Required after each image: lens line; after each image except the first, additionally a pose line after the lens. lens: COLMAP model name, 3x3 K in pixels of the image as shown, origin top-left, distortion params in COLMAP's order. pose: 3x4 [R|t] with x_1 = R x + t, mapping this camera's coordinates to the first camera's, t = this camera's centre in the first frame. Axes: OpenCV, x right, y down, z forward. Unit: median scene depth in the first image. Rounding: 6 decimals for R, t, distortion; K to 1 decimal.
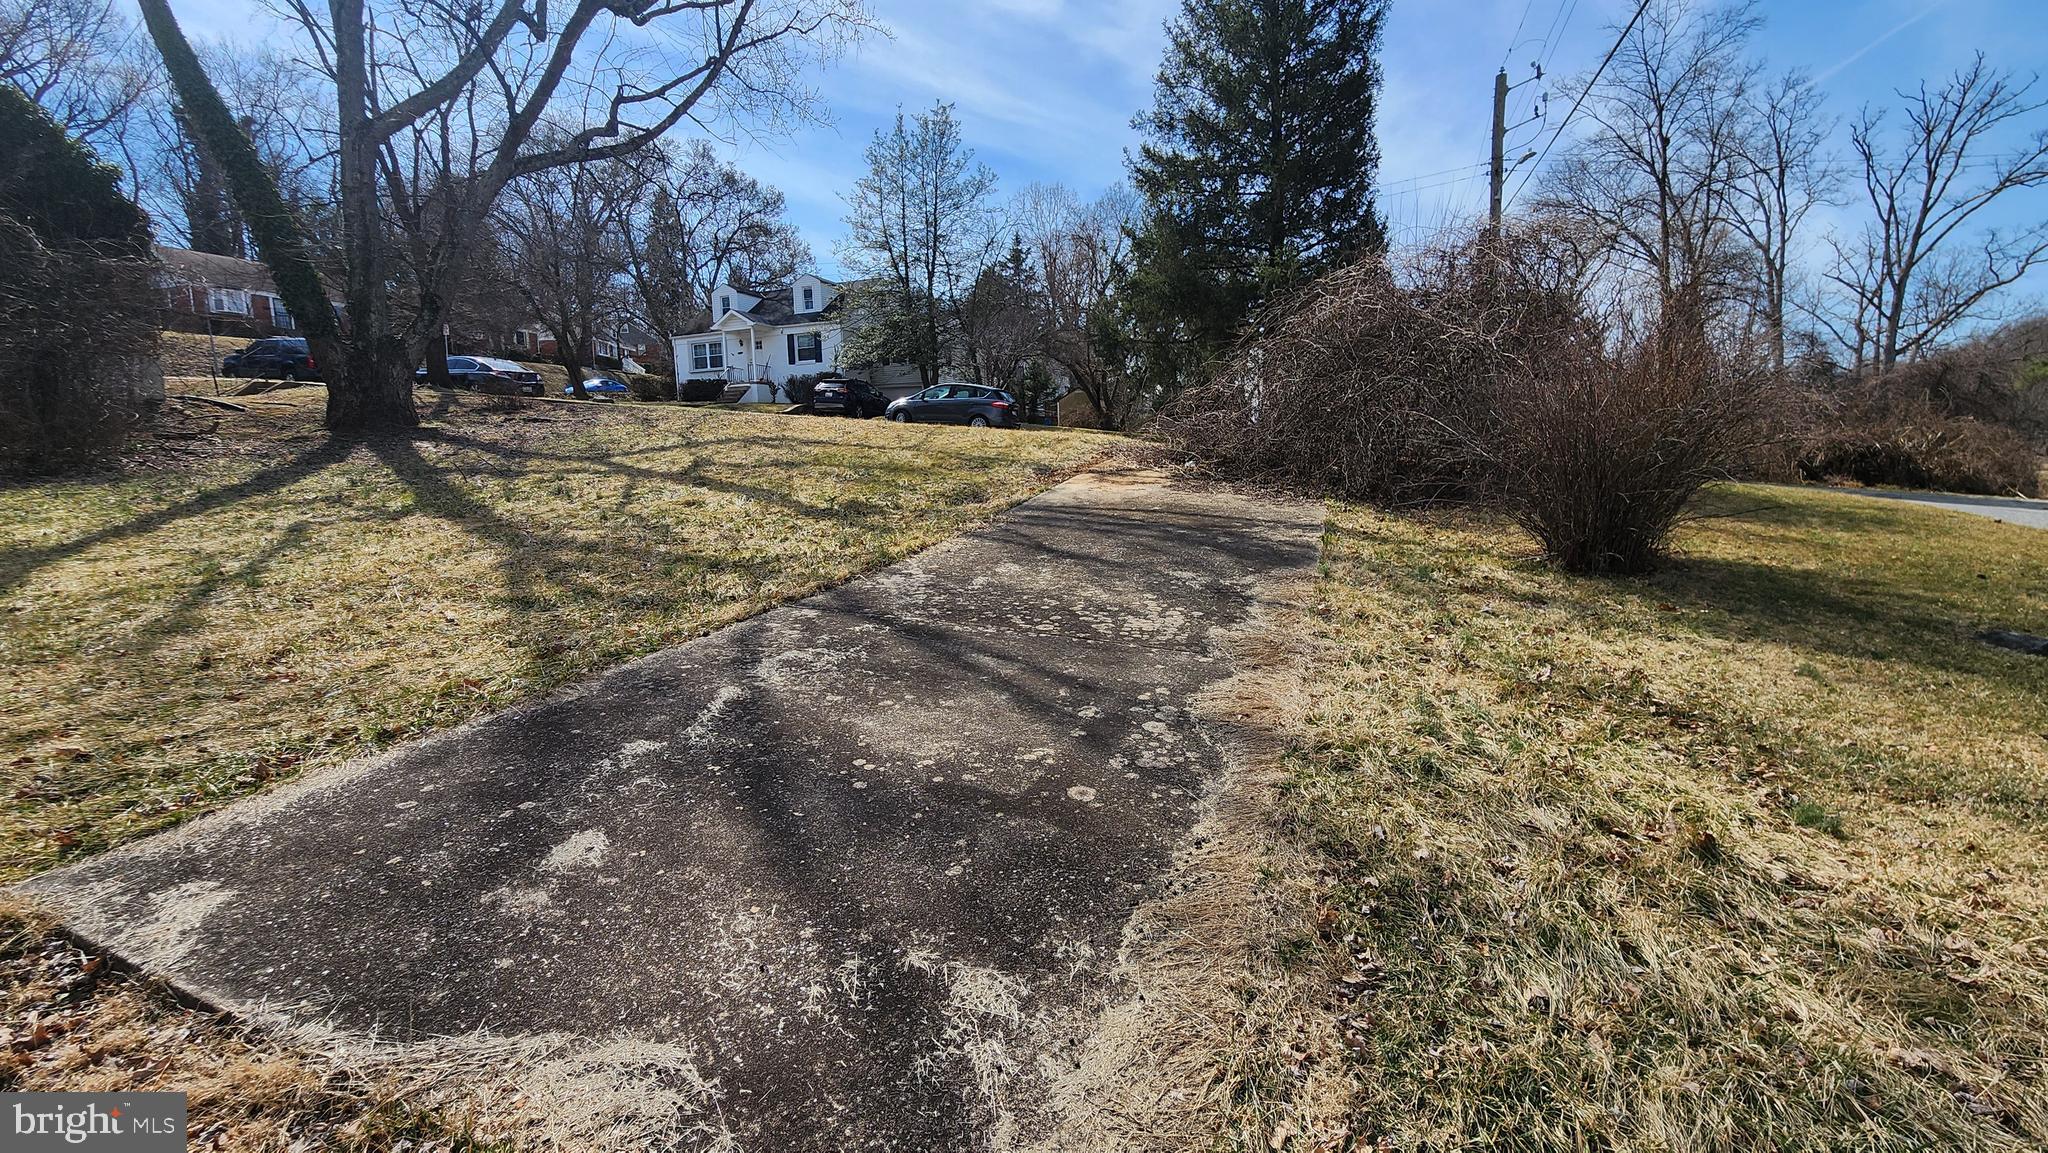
lens RADIAL K [[845.8, 0, 1028.9], [0, 845.8, 573.3], [0, 0, 1]] dist [-0.000672, 0.000573]
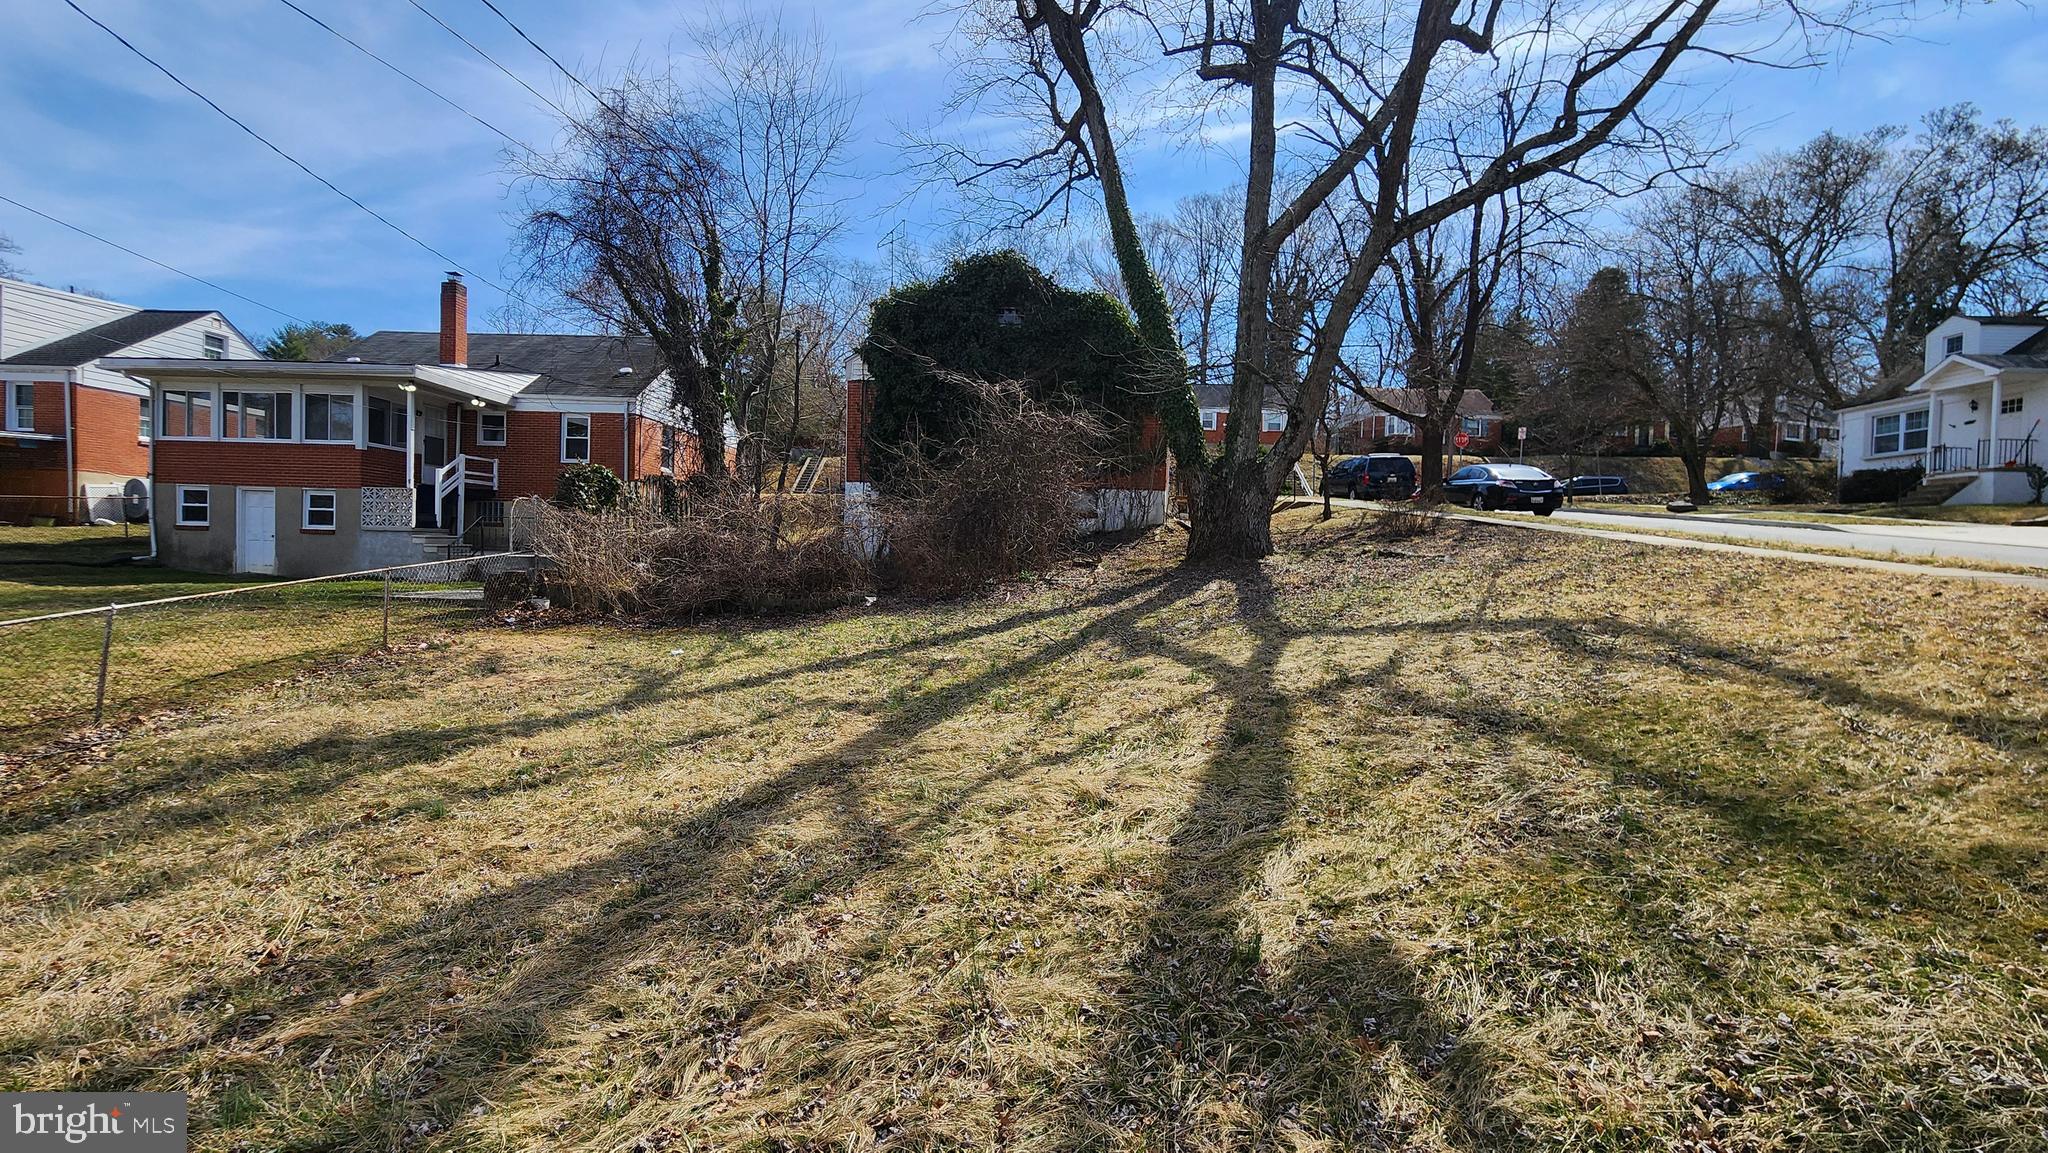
lens RADIAL K [[845.8, 0, 1027.5], [0, 845.8, 568.8], [0, 0, 1]] dist [-0.000672, 0.000573]
pose [[0.335993, 0.050899, -0.940488, 0.027692], [-0.159817, 0.987140, -0.003671, -0.227158], [0.928206, 0.151540, 0.339807, 0.892930]]
